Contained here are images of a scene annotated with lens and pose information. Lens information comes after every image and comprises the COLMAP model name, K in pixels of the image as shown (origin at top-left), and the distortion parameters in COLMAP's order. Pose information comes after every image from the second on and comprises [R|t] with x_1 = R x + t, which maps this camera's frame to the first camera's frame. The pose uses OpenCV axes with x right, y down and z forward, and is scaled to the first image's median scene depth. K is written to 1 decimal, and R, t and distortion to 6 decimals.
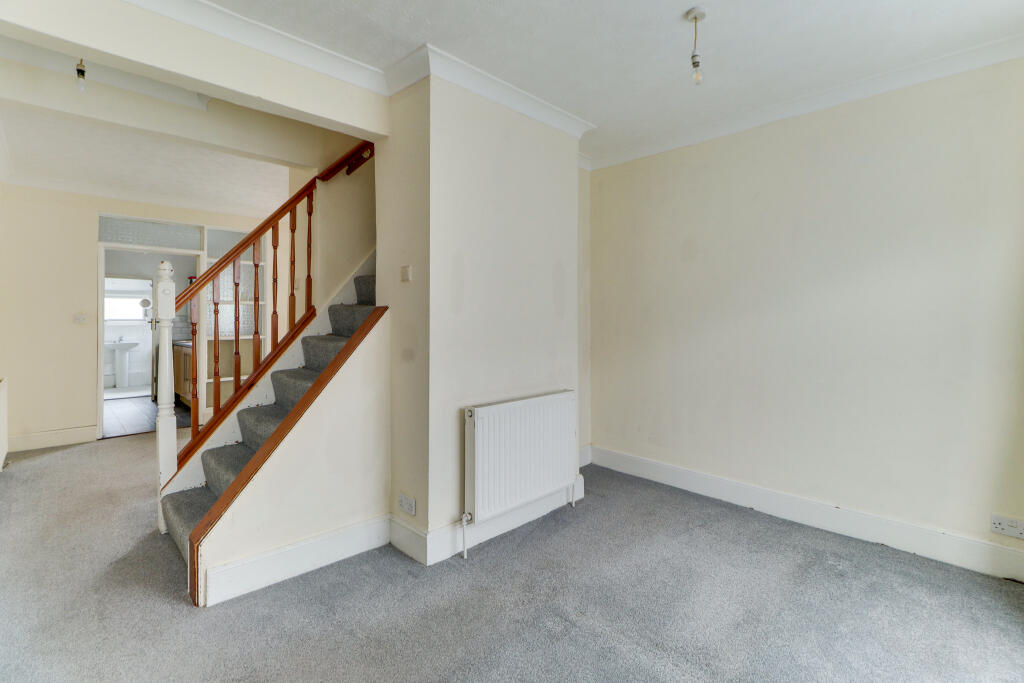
lens RADIAL K [[468.8, 0, 519.3], [0, 468.8, 317.7], [0, 0, 1]] dist [-0.004891, -0.001166]
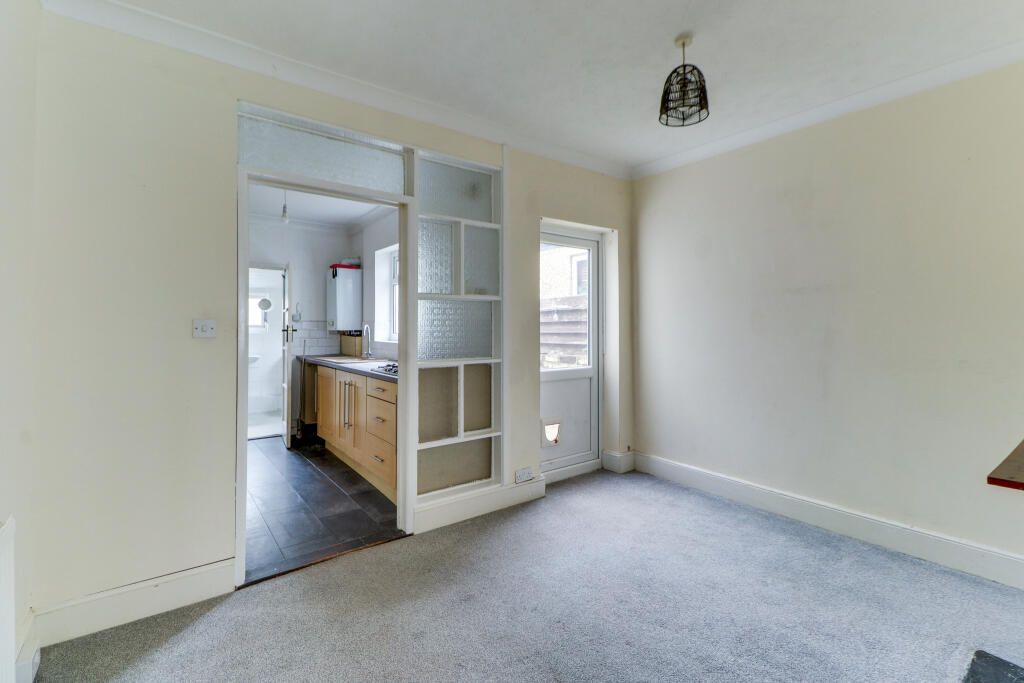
lens RADIAL K [[468.8, 0, 515.5], [0, 468.8, 318.3], [0, 0, 1]] dist [-0.004891, -0.001166]
pose [[0.991712, 0.001411, -0.128477, -0.358407], [-0.002764, 0.999943, -0.010353, -0.002042], [0.128455, 0.010622, 0.991659, 0.359855]]
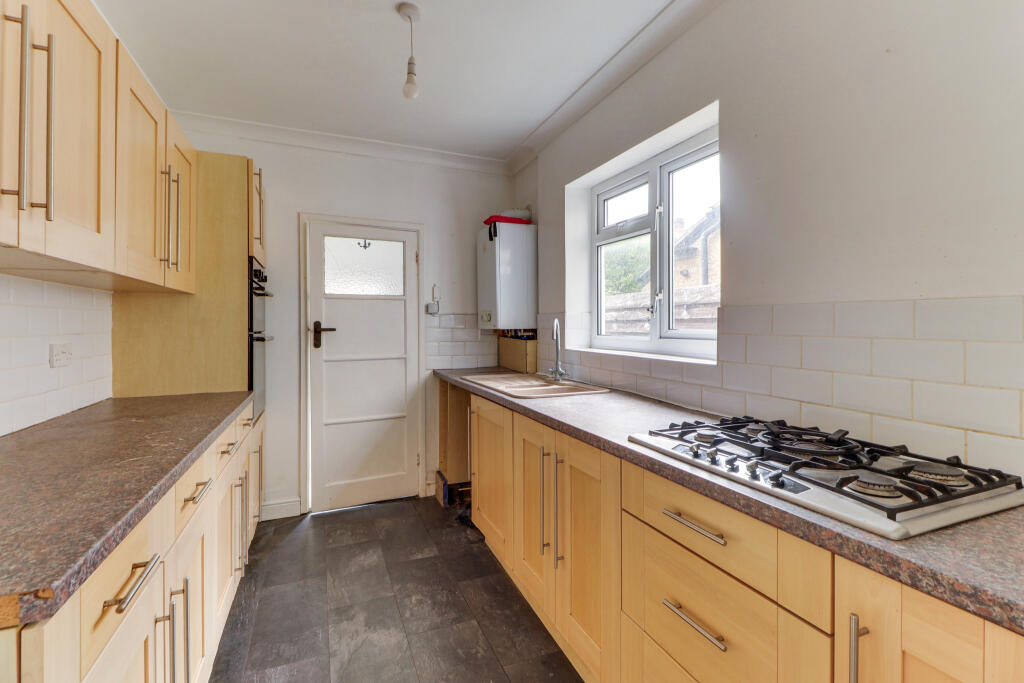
lens RADIAL K [[468.8, 0, 518.7], [0, 468.8, 321.2], [0, 0, 1]] dist [-0.004891, -0.001166]
pose [[0.930578, 0.000208, -0.366094, -0.551919], [-0.000130, 1.000000, 0.000237, 0.002592], [0.366094, -0.000174, 0.930578, 0.655501]]
